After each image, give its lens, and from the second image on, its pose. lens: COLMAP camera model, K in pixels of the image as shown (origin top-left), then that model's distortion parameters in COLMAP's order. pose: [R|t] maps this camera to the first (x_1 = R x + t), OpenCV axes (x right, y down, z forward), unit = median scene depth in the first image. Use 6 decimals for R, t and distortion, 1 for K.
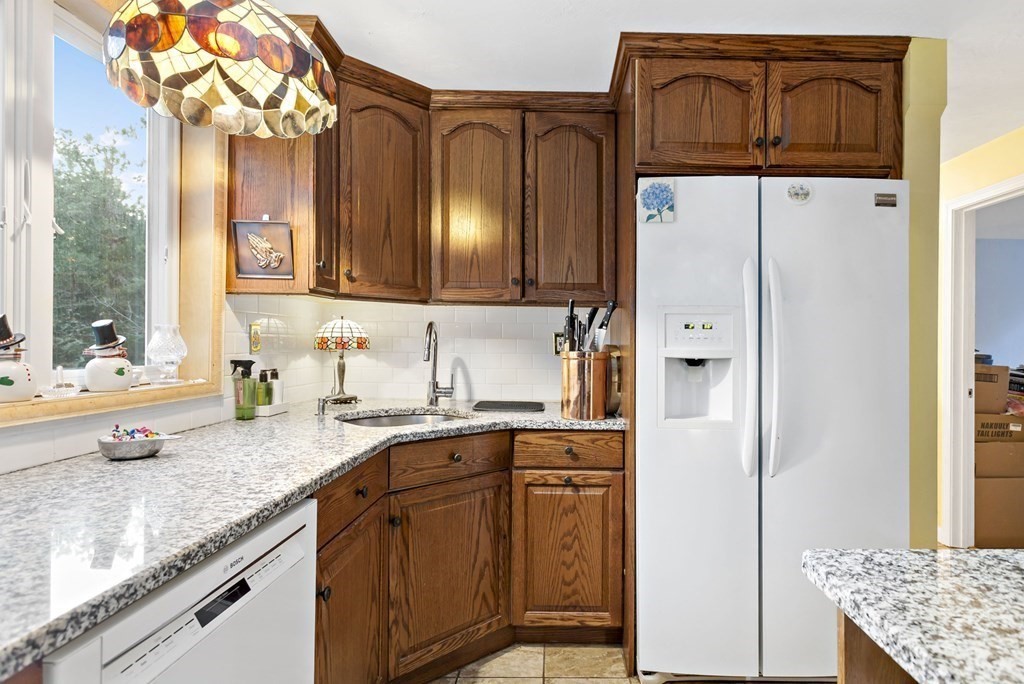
lens RADIAL K [[557.7, 0, 550.9], [0, 557.7, 345.5], [0, 0, 1]] dist [0.001982, -0.000063]
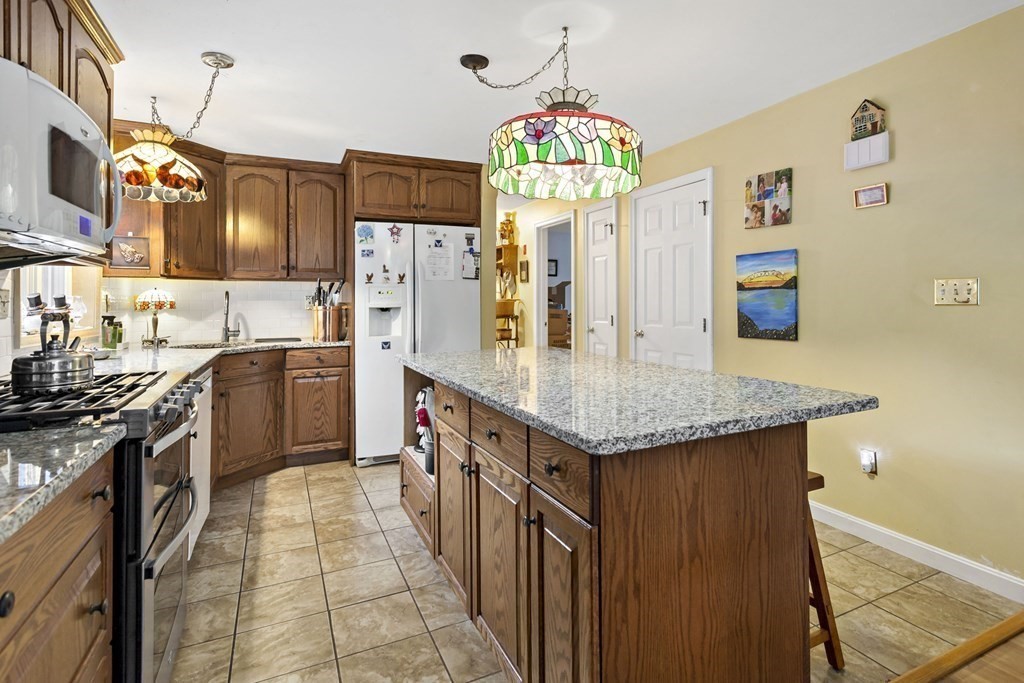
lens RADIAL K [[542.0, 0, 565.5], [0, 542.0, 274.4], [0, 0, 1]] dist [-0.003076, -0.000159]
pose [[0.880288, 0.002266, 0.474434, -0.102400], [0.023151, 0.998592, -0.047725, 0.010566], [-0.473874, 0.052995, 0.878996, -1.043155]]
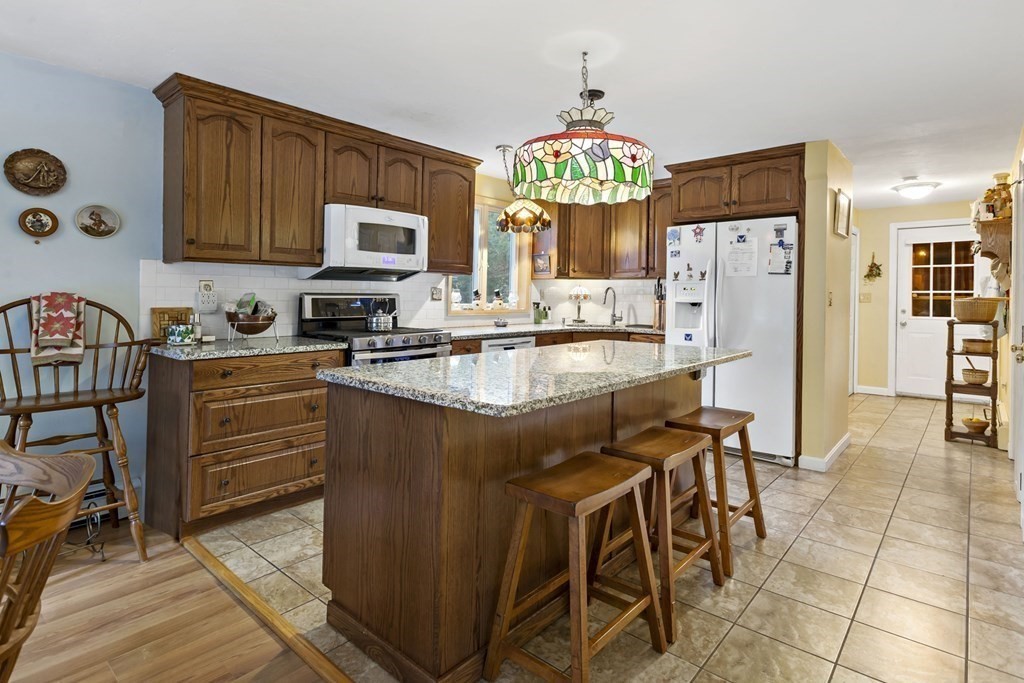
lens RADIAL K [[538.8, 0, 502.7], [0, 538.8, 272.4], [0, 0, 1]] dist [0.001027, 0.001112]
pose [[0.756324, -0.031716, -0.653428, 1.033610], [-0.005263, 0.998497, -0.054557, 0.022145], [0.654176, 0.044702, 0.755020, -1.102825]]
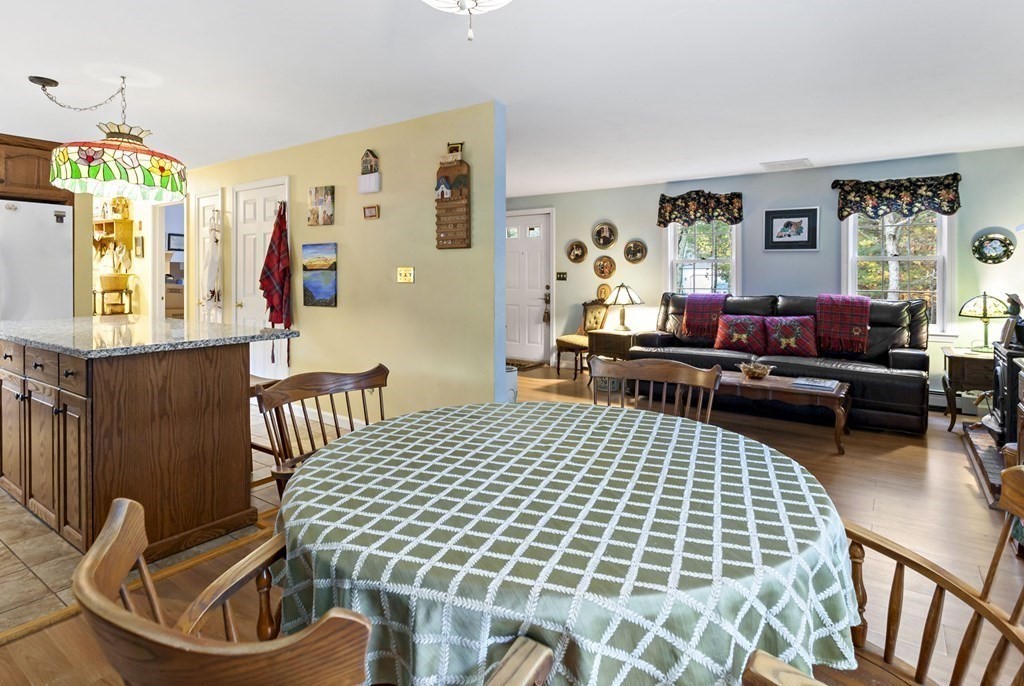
lens RADIAL K [[538.8, 0, 502.7], [0, 538.8, 273.9], [0, 0, 1]] dist [0.001027, 0.001112]
pose [[0.574501, -0.003967, 0.818494, -0.194554], [0.006219, 0.999981, 0.000481, 0.009861], [-0.818480, 0.004814, 0.574515, -1.755362]]
